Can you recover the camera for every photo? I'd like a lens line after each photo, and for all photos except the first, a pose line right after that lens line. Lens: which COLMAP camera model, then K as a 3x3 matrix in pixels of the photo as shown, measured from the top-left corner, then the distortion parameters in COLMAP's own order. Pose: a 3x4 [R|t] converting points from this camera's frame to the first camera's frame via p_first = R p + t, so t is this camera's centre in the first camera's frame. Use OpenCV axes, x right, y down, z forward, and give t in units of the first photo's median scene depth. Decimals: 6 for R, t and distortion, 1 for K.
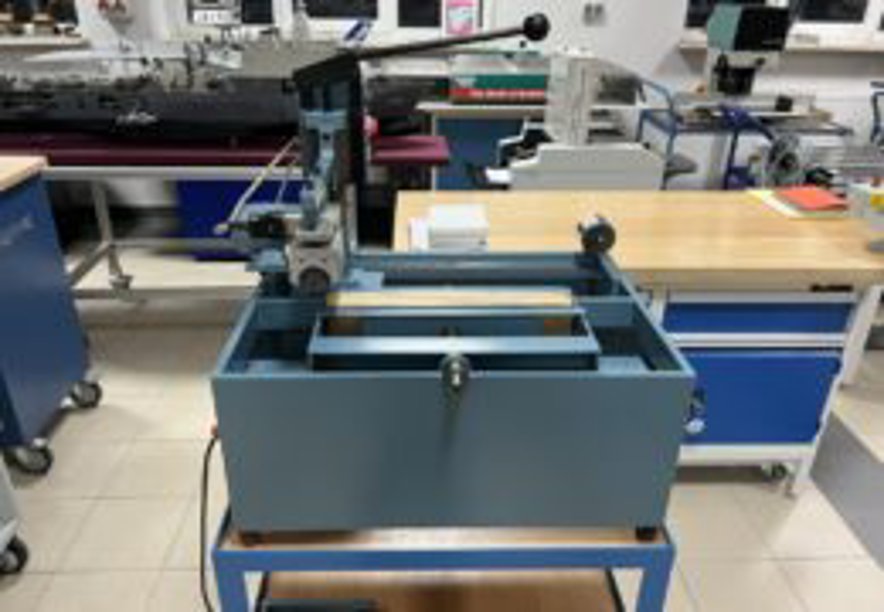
lens RADIAL K [[669.7, 0, 442.0], [0, 669.7, 306.0], [0, 0, 1]] dist [0.042919, -0.083418]
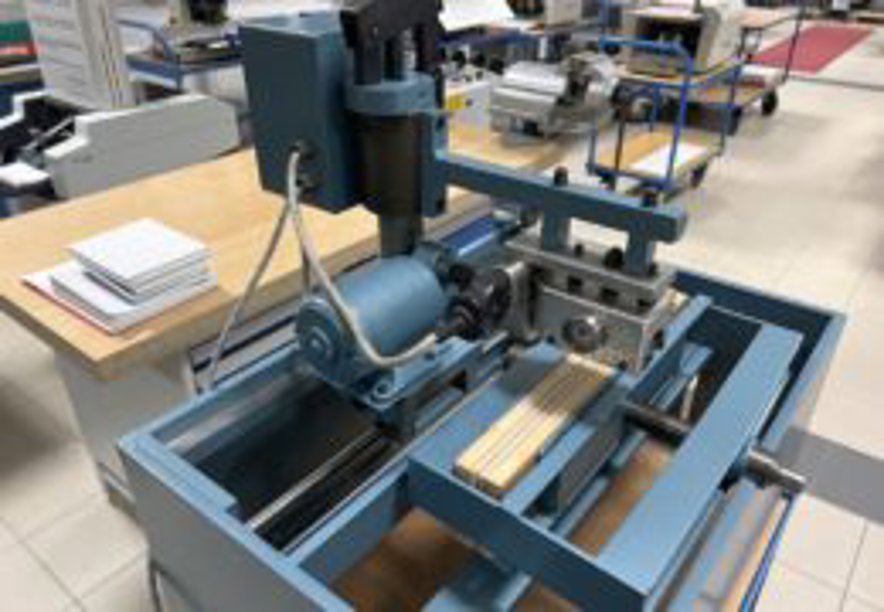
lens RADIAL K [[669.7, 0, 442.0], [0, 669.7, 306.0], [0, 0, 1]] dist [0.042919, -0.083418]
pose [[0.640385, -0.390158, 0.661577, -0.134600], [0.336185, 0.916858, 0.215292, -0.080784], [-0.690570, 0.084543, 0.718307, 0.250117]]
